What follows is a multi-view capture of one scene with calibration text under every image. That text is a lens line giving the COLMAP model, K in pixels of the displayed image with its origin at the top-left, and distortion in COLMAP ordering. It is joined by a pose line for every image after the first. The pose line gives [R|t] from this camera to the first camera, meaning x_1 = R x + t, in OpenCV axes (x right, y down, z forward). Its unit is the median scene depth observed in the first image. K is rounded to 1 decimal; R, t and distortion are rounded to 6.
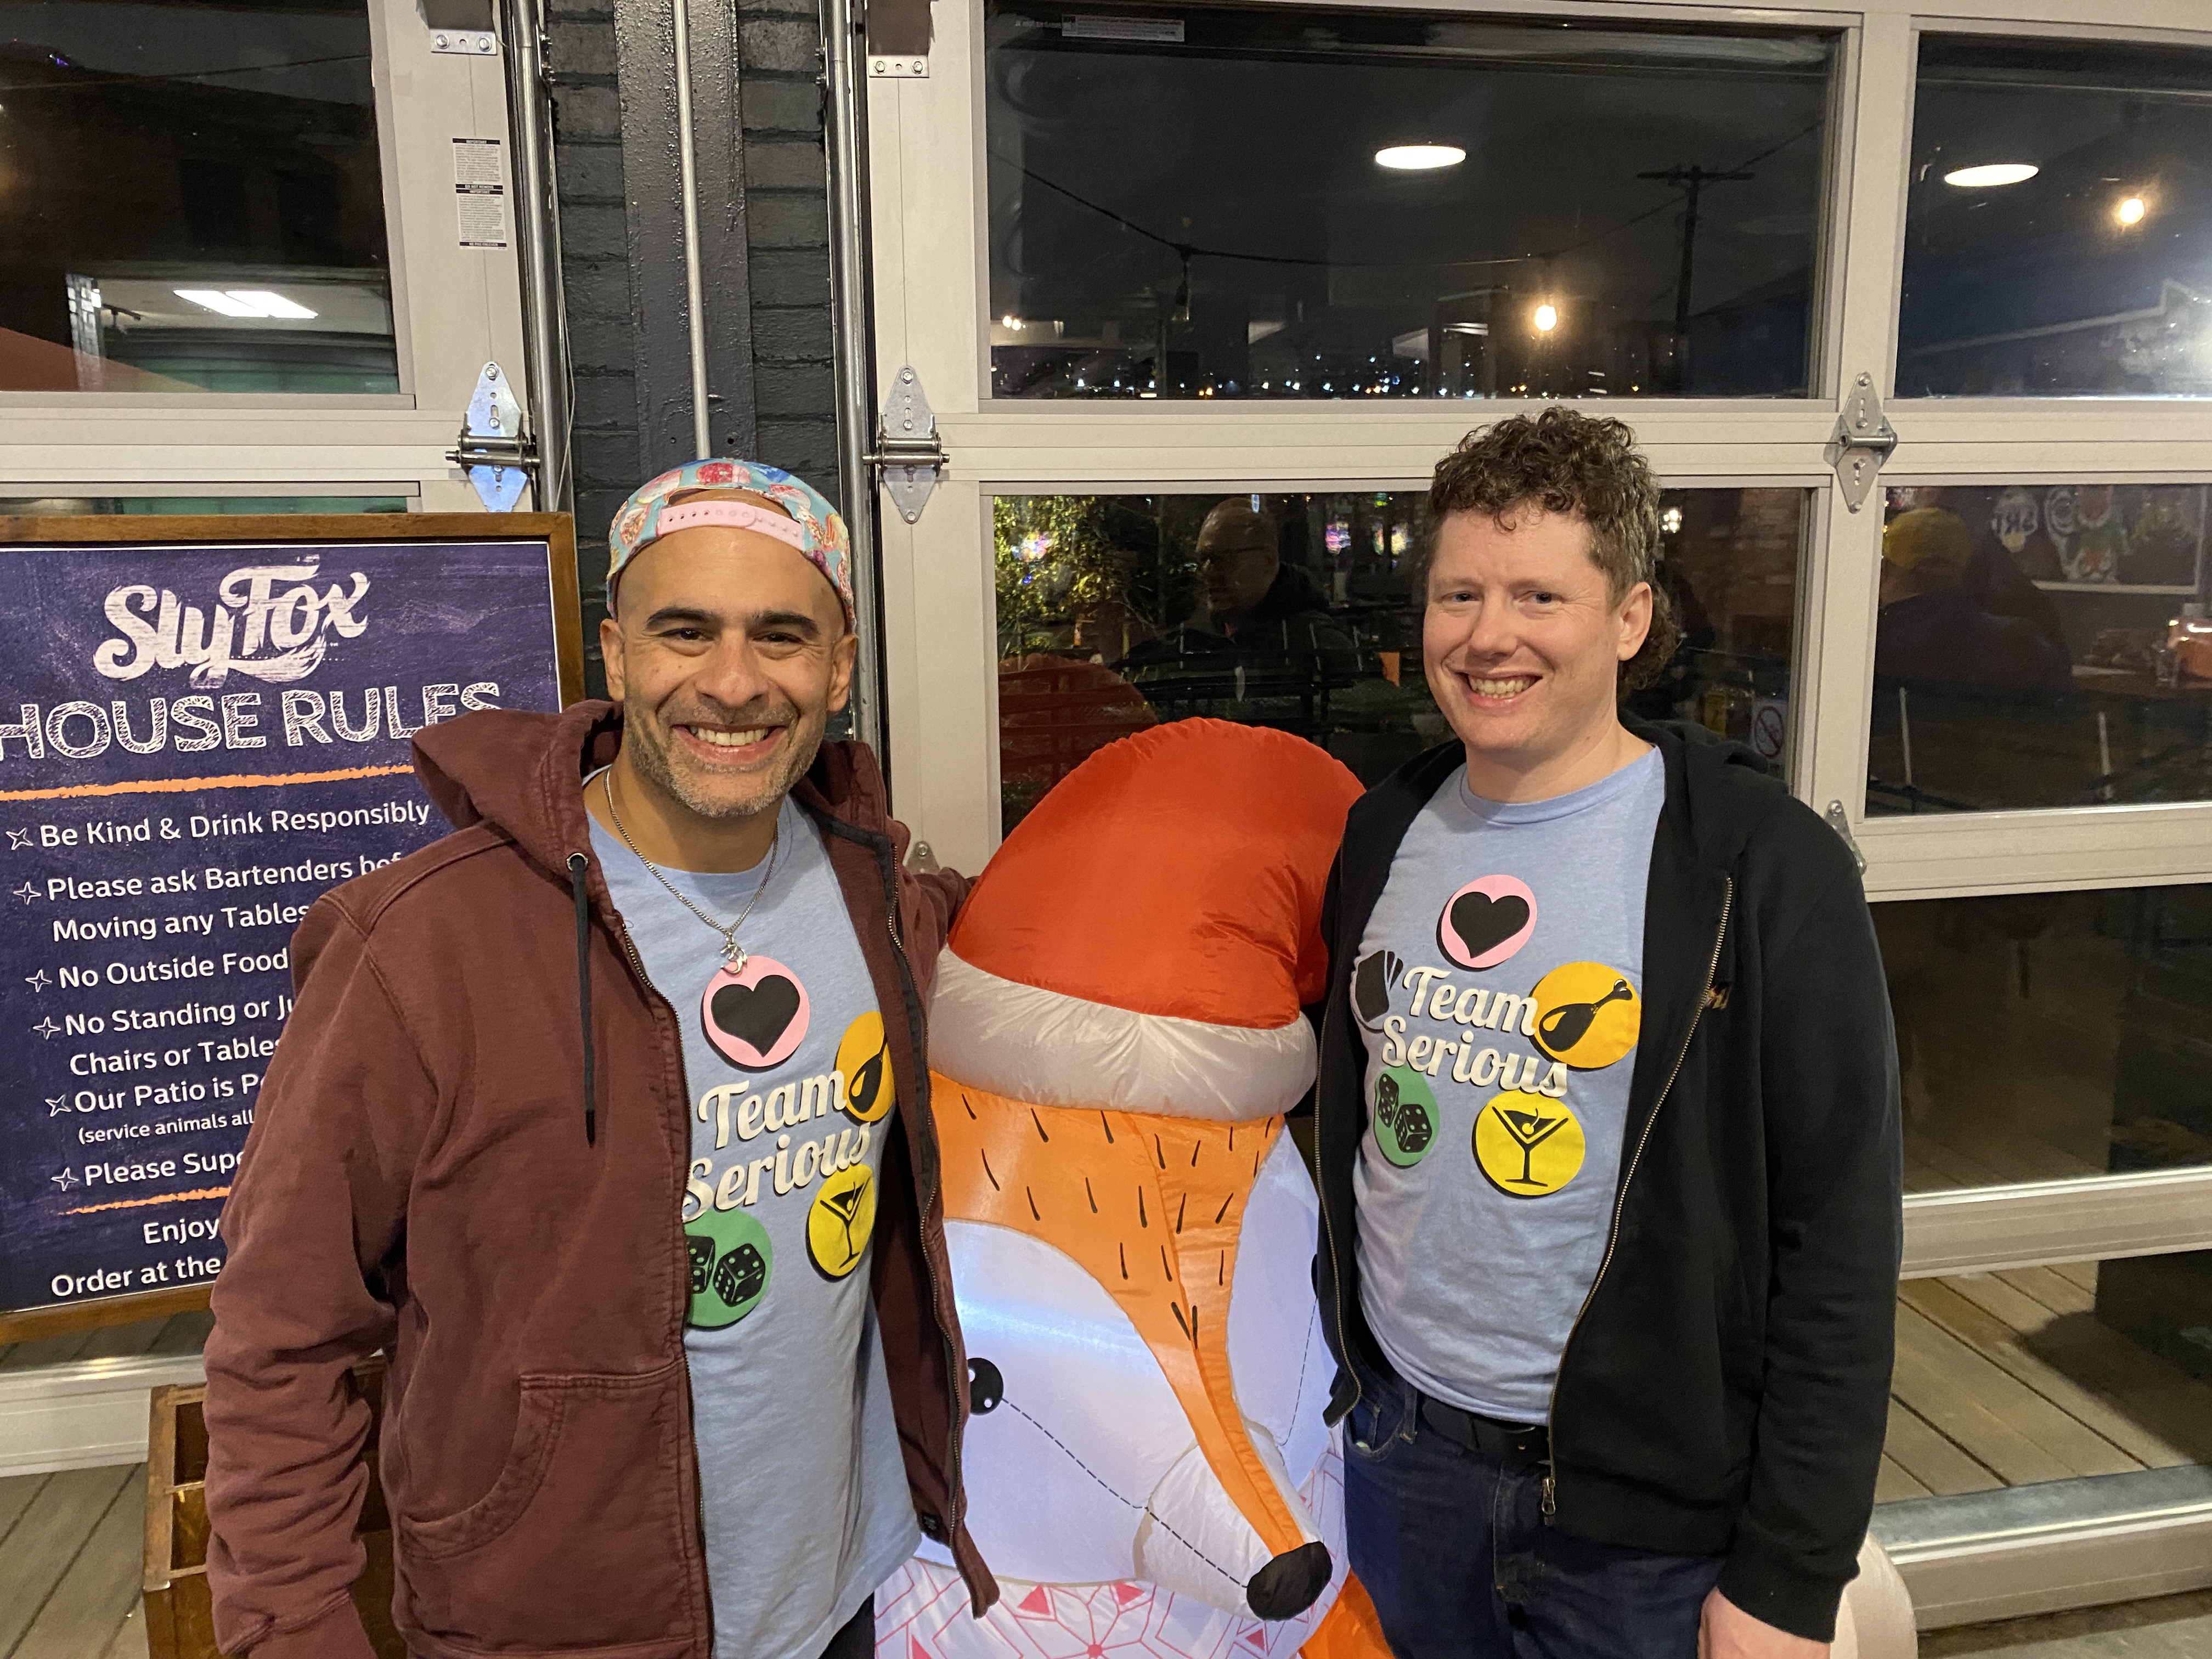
lens RADIAL K [[1715.7, 0, 1099.6], [0, 1715.7, 840.0], [0, 0, 1]] dist [0.008678, 0.001490]
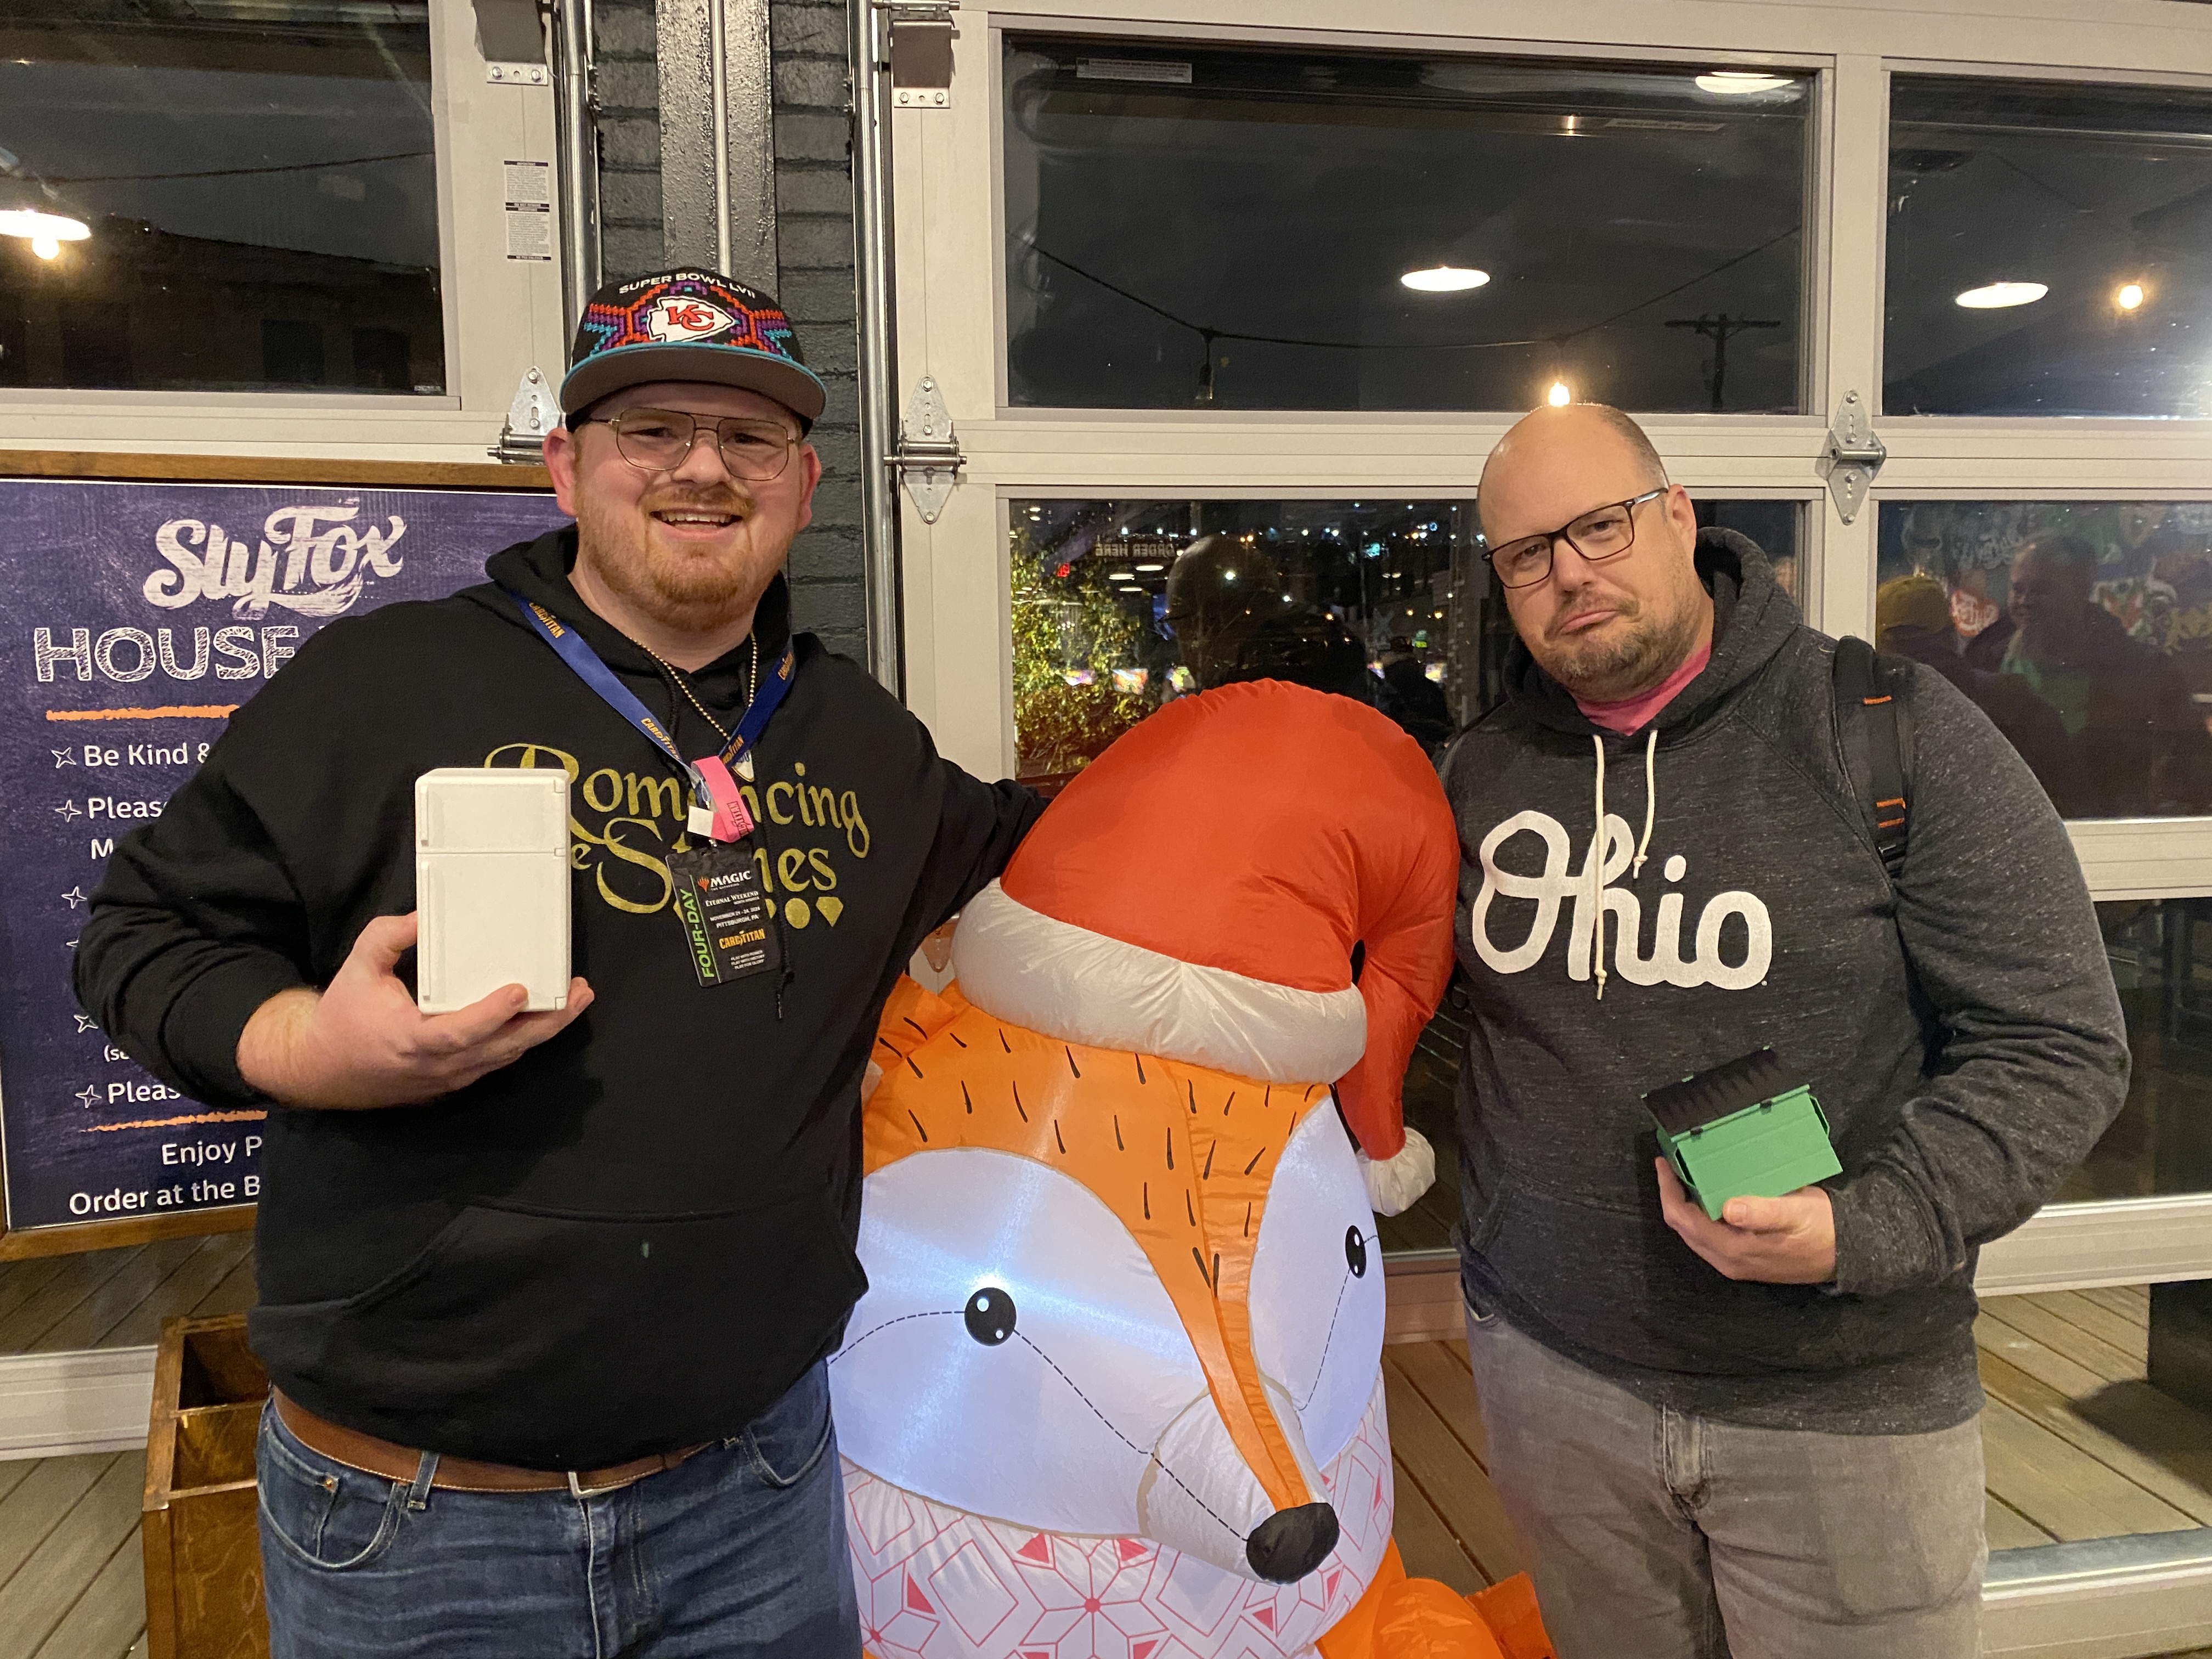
lens RADIAL K [[1714.8, 0, 1108.6], [0, 1714.8, 819.5], [0, 0, 1]] dist [0.007817, 0.005804]
pose [[0.999780, -0.000200, -0.020958, 0.027893], [-0.001772, 0.995566, -0.094051, 0.125129], [0.020884, 0.094067, 0.995347, -0.023363]]
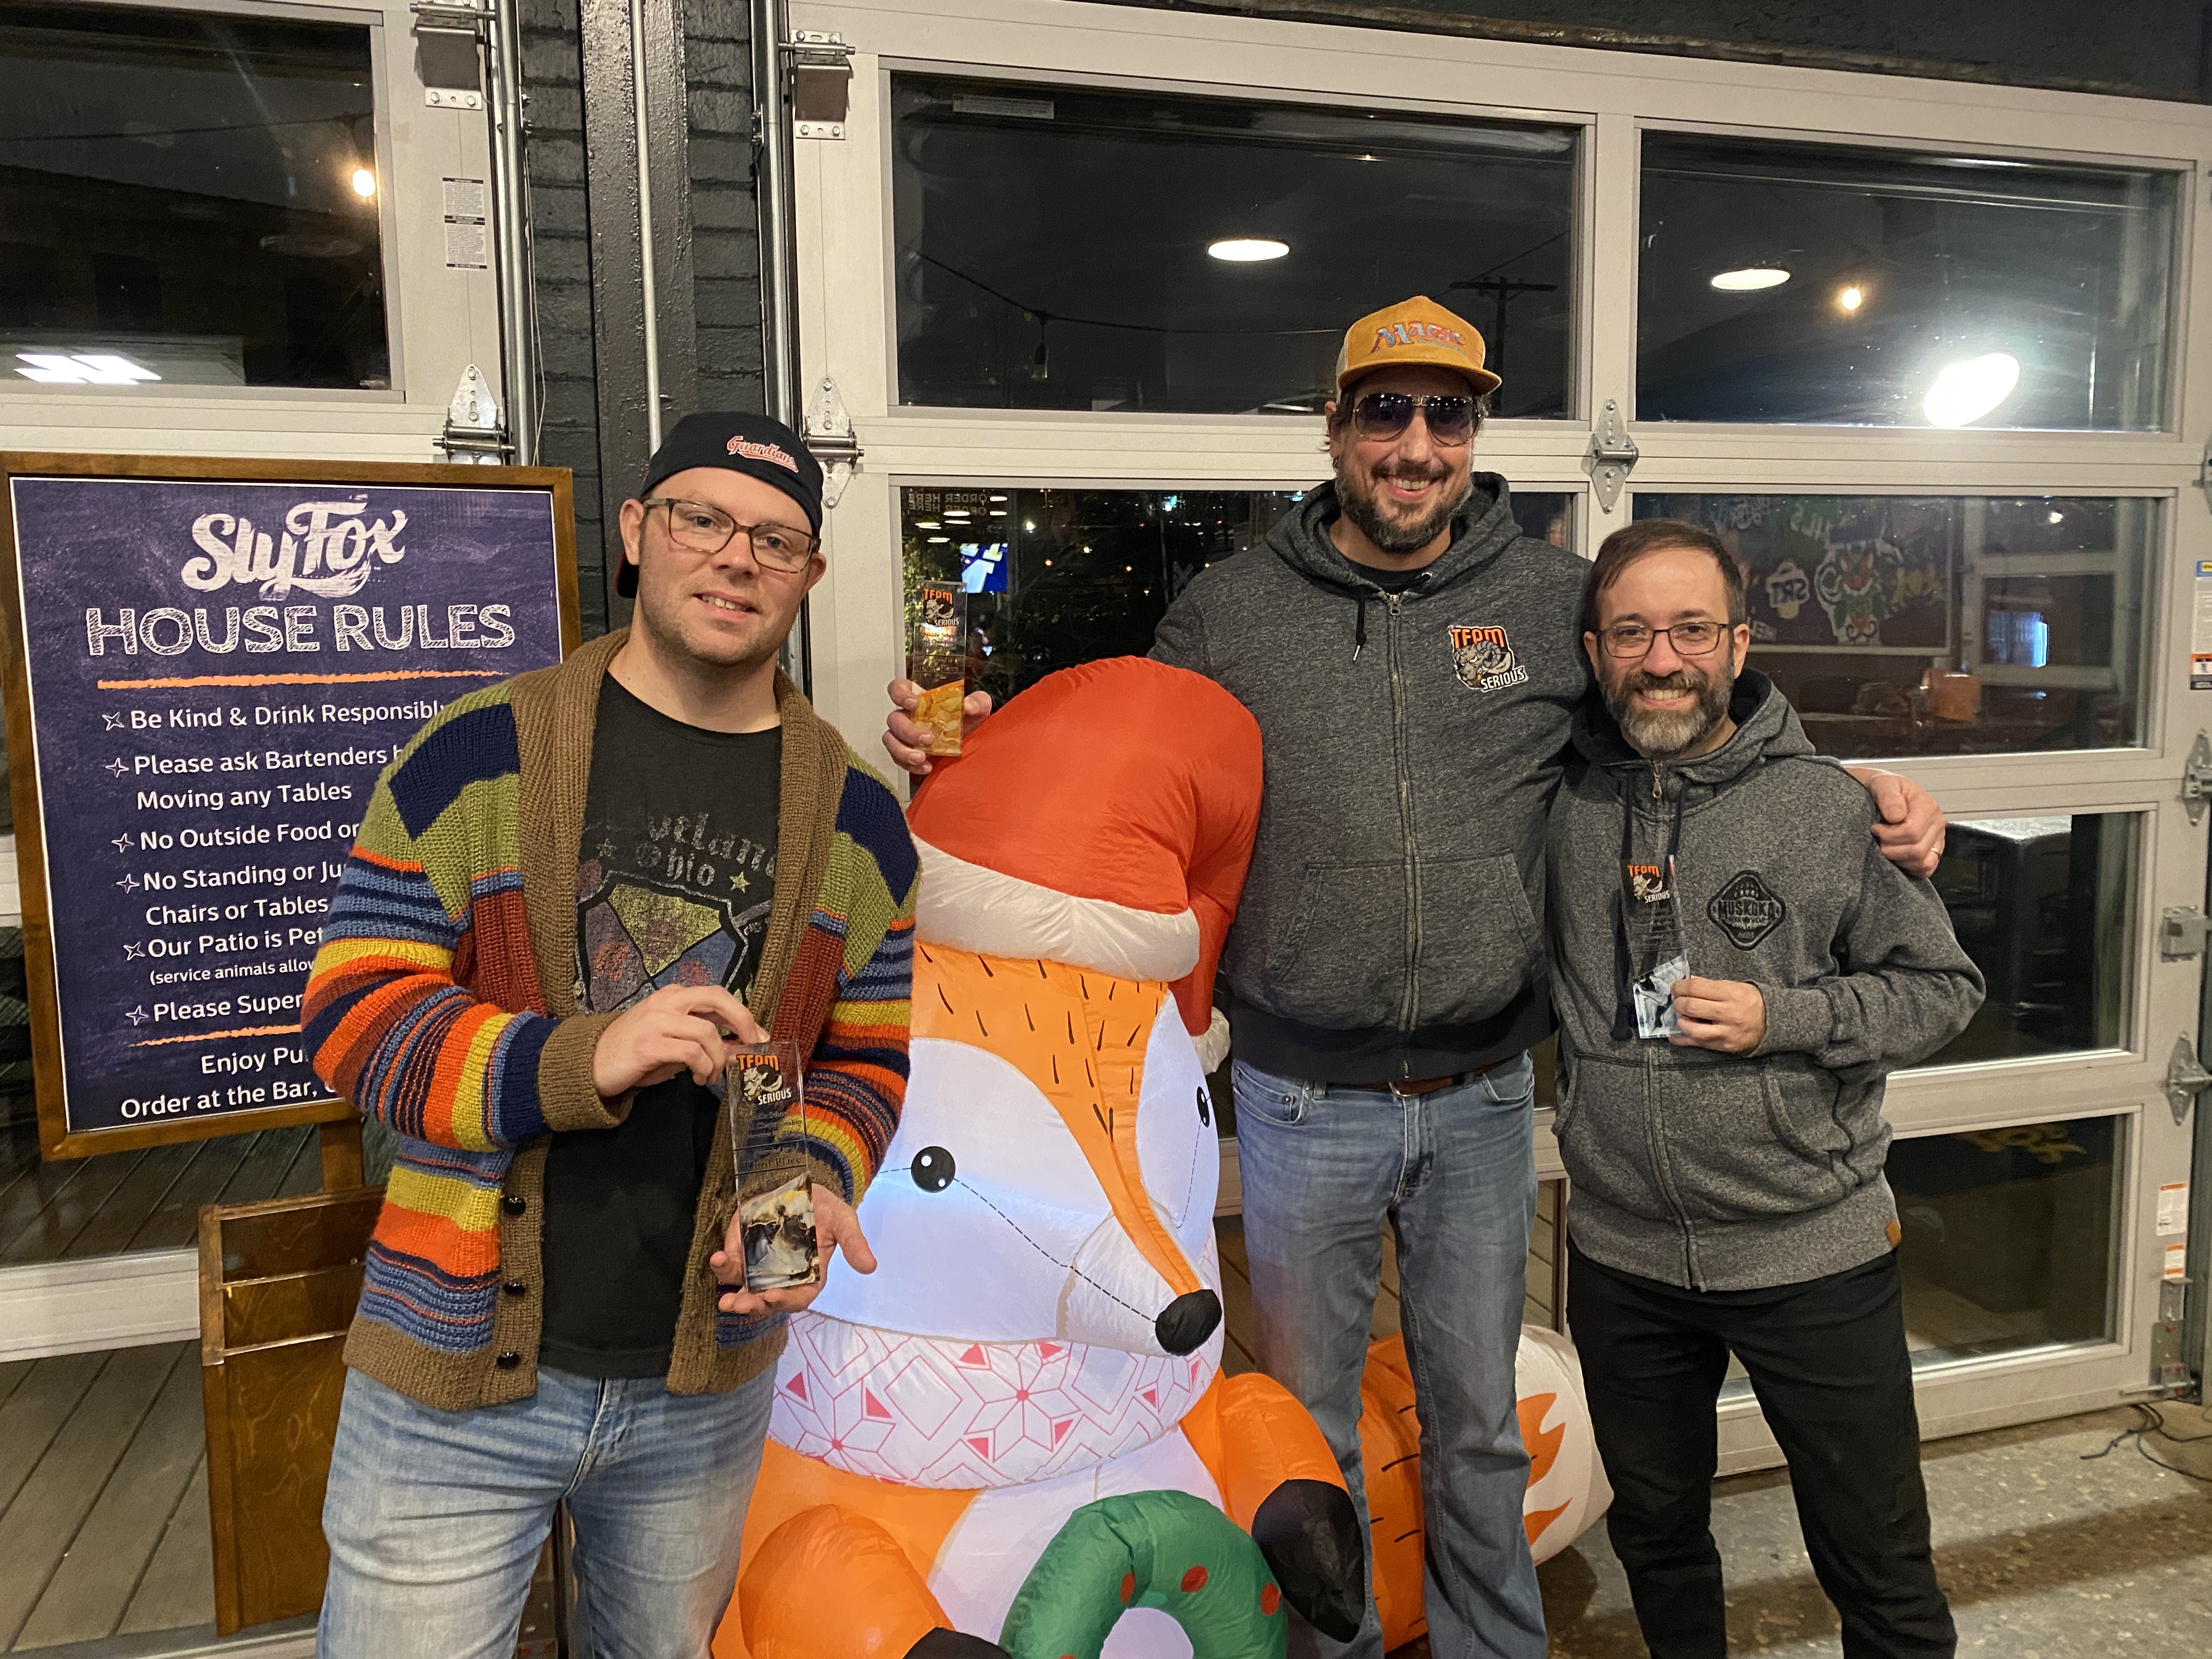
lens RADIAL K [[1714.8, 0, 1108.6], [0, 1714.8, 819.5], [0, 0, 1]] dist [0.007817, 0.005804]
pose [[0.995324, -0.011572, 0.095893, -0.047360], [0.017761, 0.997795, -0.063944, 0.146646], [-0.094941, 0.065348, 0.993336, -0.239364]]
